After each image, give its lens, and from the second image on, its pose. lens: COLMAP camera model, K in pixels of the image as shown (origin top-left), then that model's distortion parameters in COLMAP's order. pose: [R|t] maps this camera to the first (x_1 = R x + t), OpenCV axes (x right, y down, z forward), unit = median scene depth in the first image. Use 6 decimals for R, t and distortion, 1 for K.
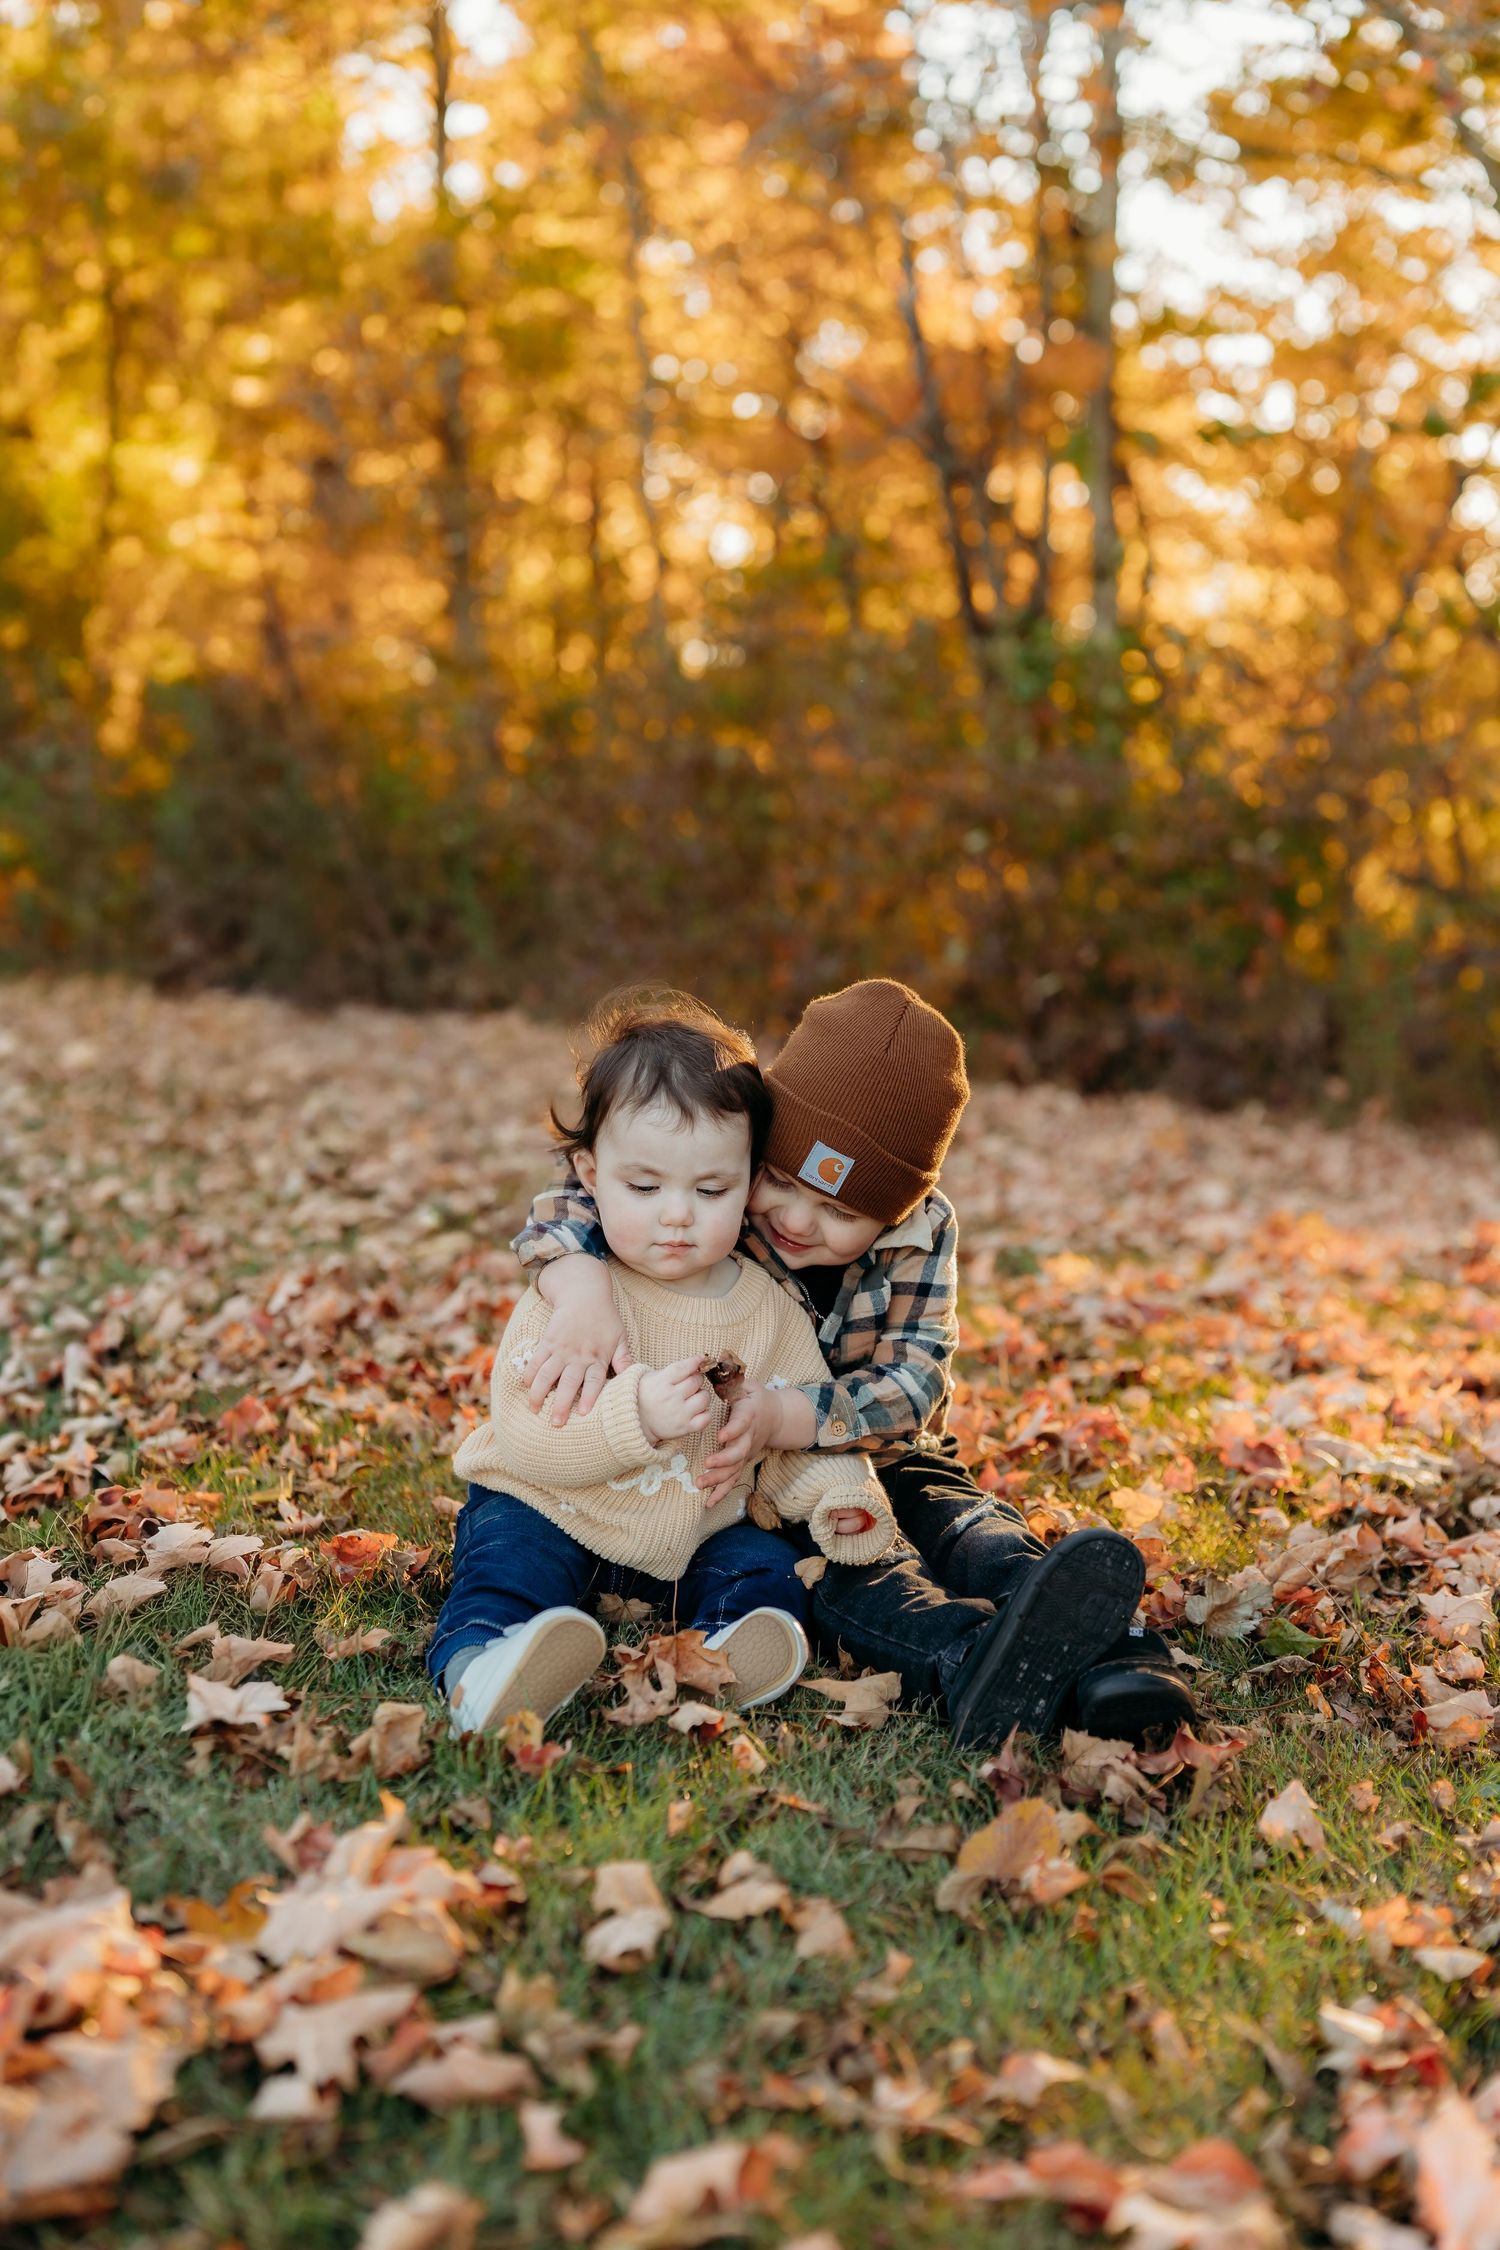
lens RADIAL K [[3145.4, 0, 750.0], [0, 3145.4, 1125.0], [0, 0, 1]] dist [0.013272, 0.062572]
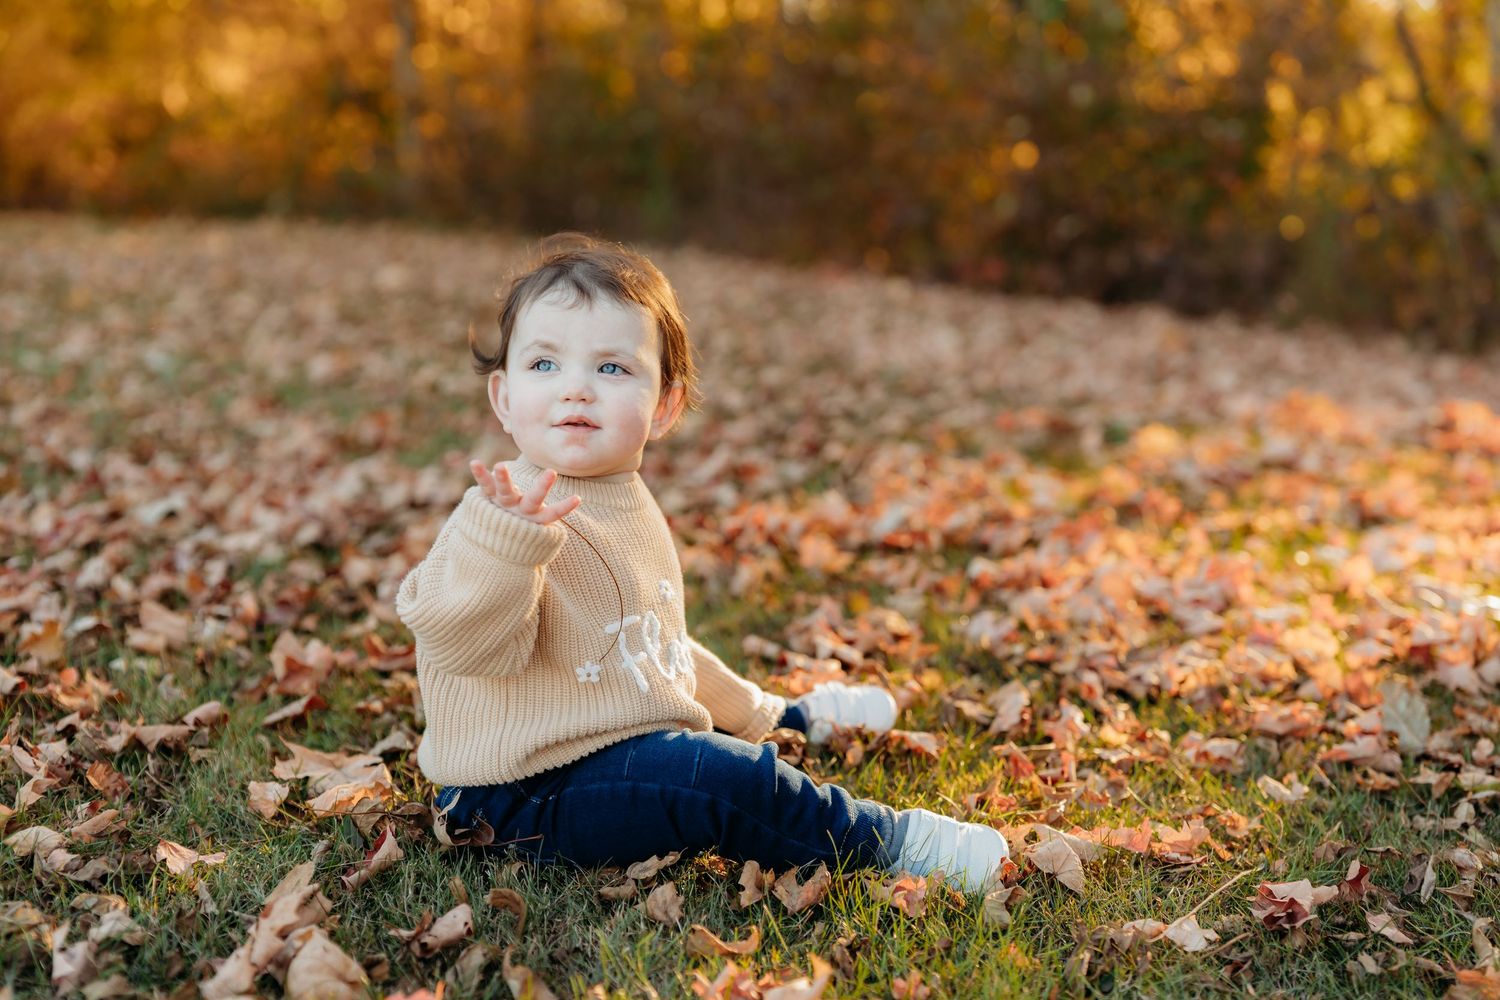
lens RADIAL K [[2096.9, 0, 754.4], [0, 2096.9, 455.9], [0, 0, 1]] dist [0.013272, 0.062572]
pose [[0.999554, 0.004132, -0.029567, -0.027041], [-0.002311, 0.998112, 0.061372, -0.000482], [0.029765, -0.061276, 0.997677, 0.068641]]
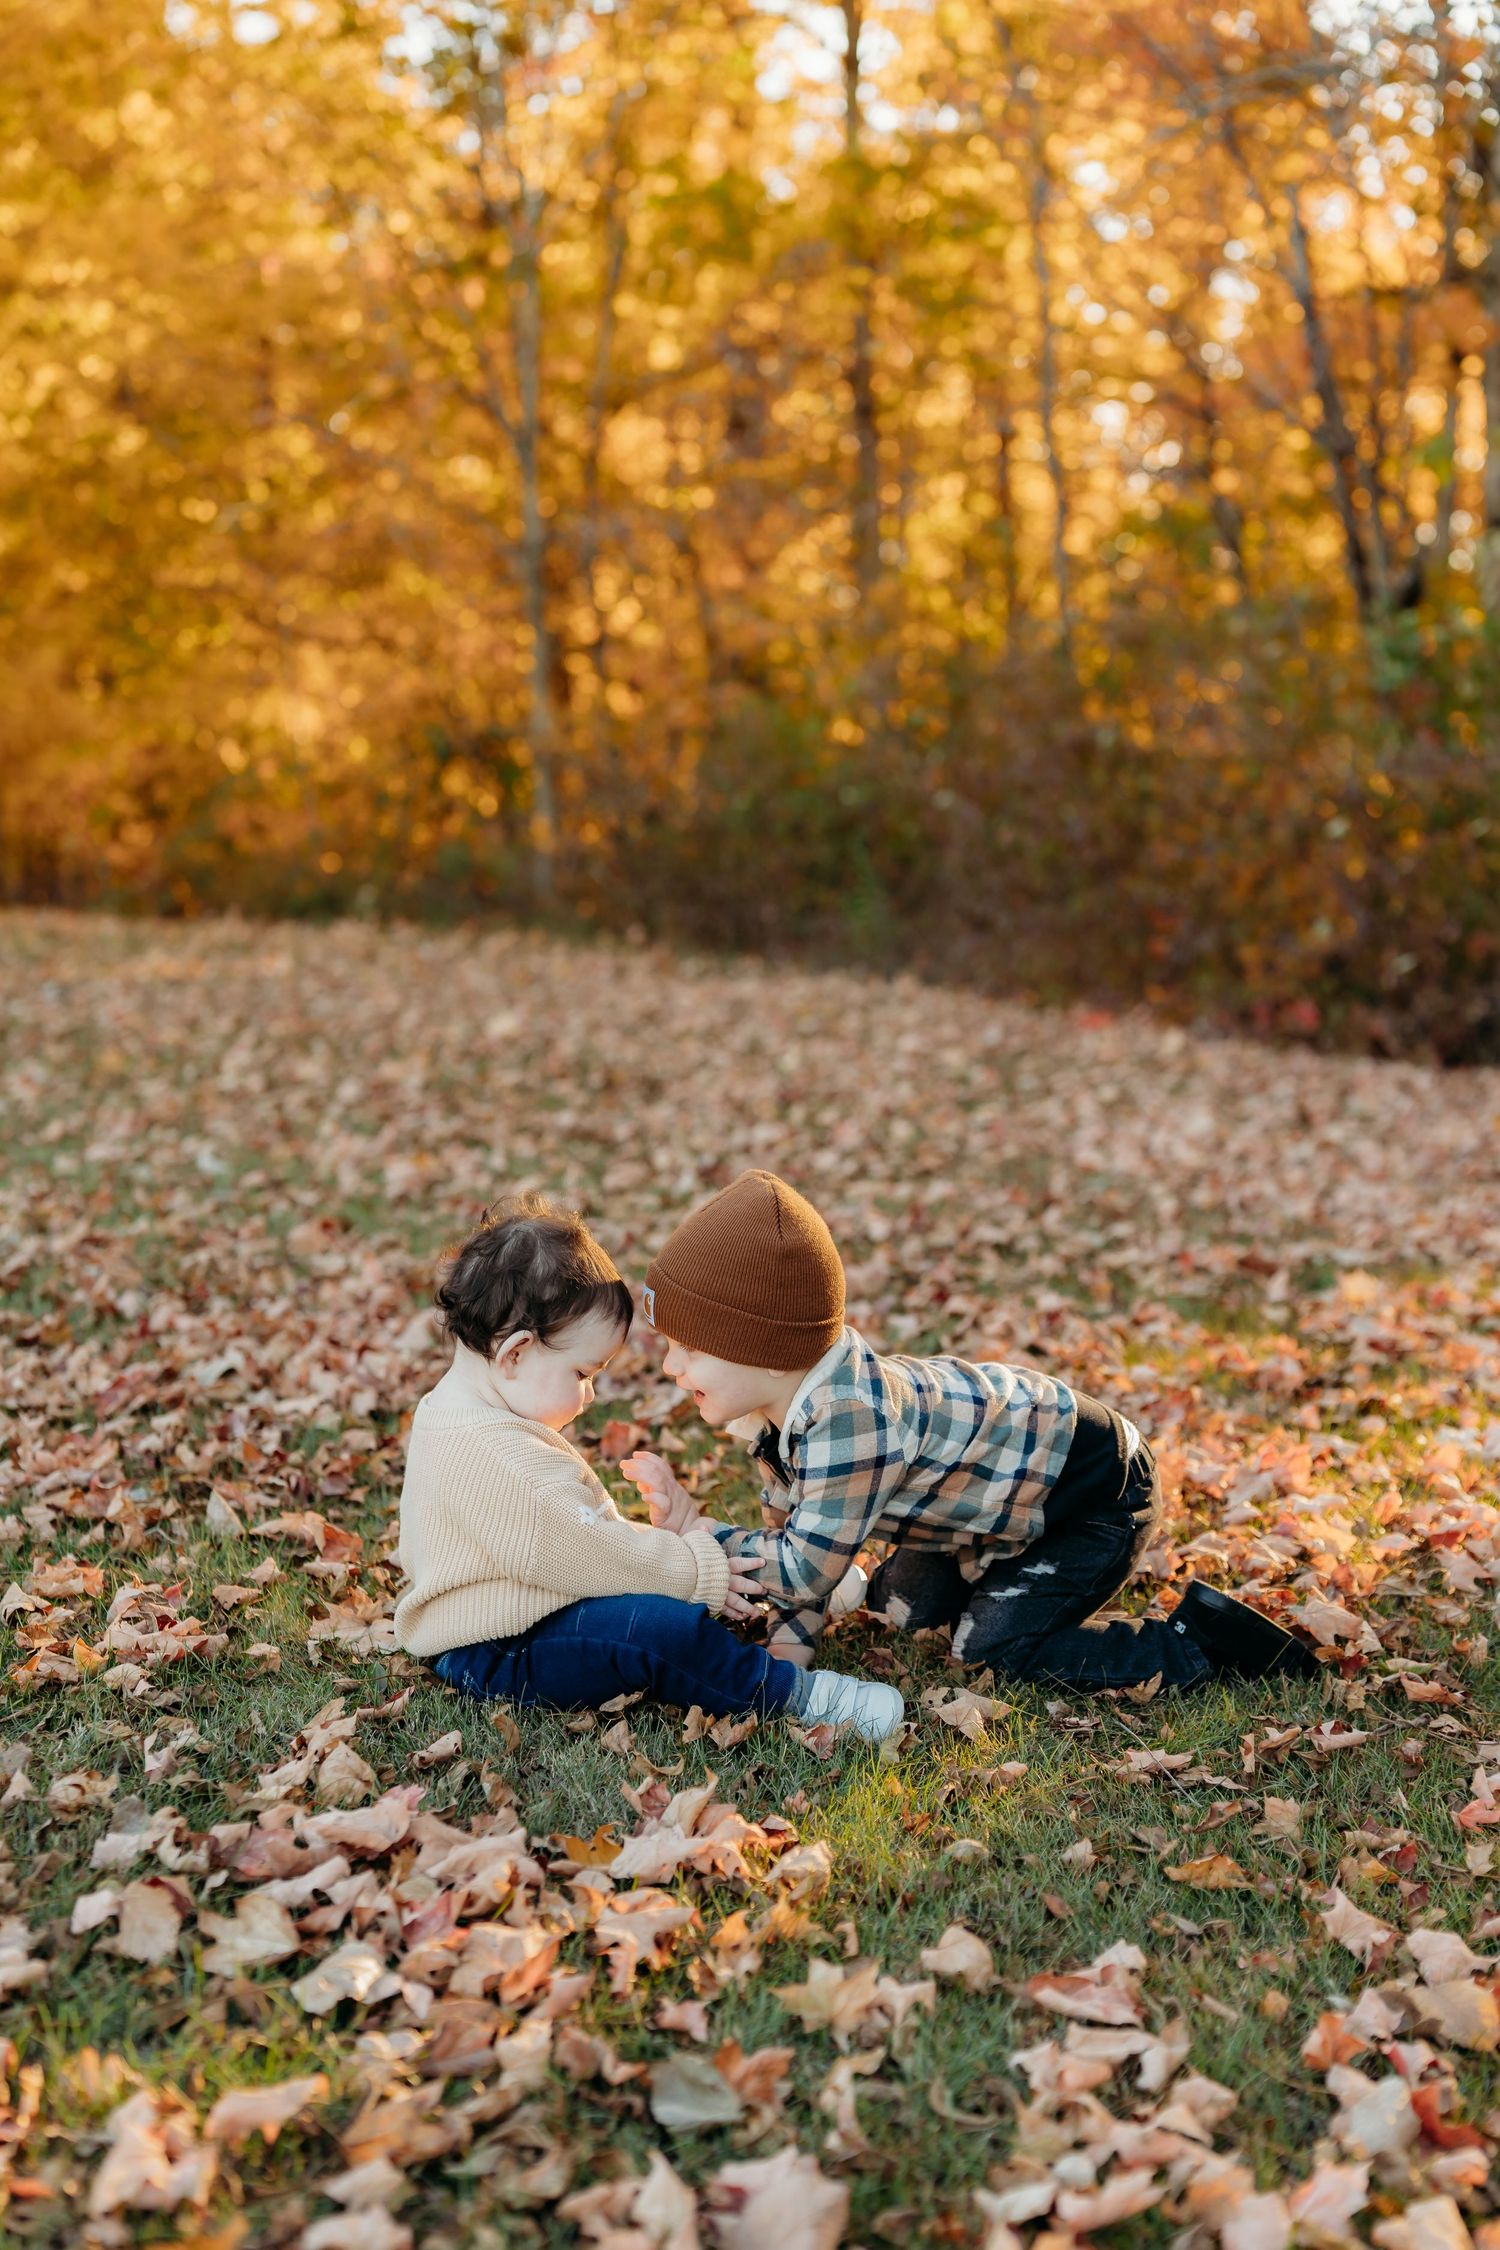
lens RADIAL K [[3145.4, 0, 750.0], [0, 3145.4, 1125.0], [0, 0, 1]] dist [0.013272, 0.062572]
pose [[0.991269, 0.010827, -0.131408, 0.021340], [-0.006884, 0.999514, 0.030419, -0.029016], [0.131673, -0.029249, 0.990862, -0.096663]]
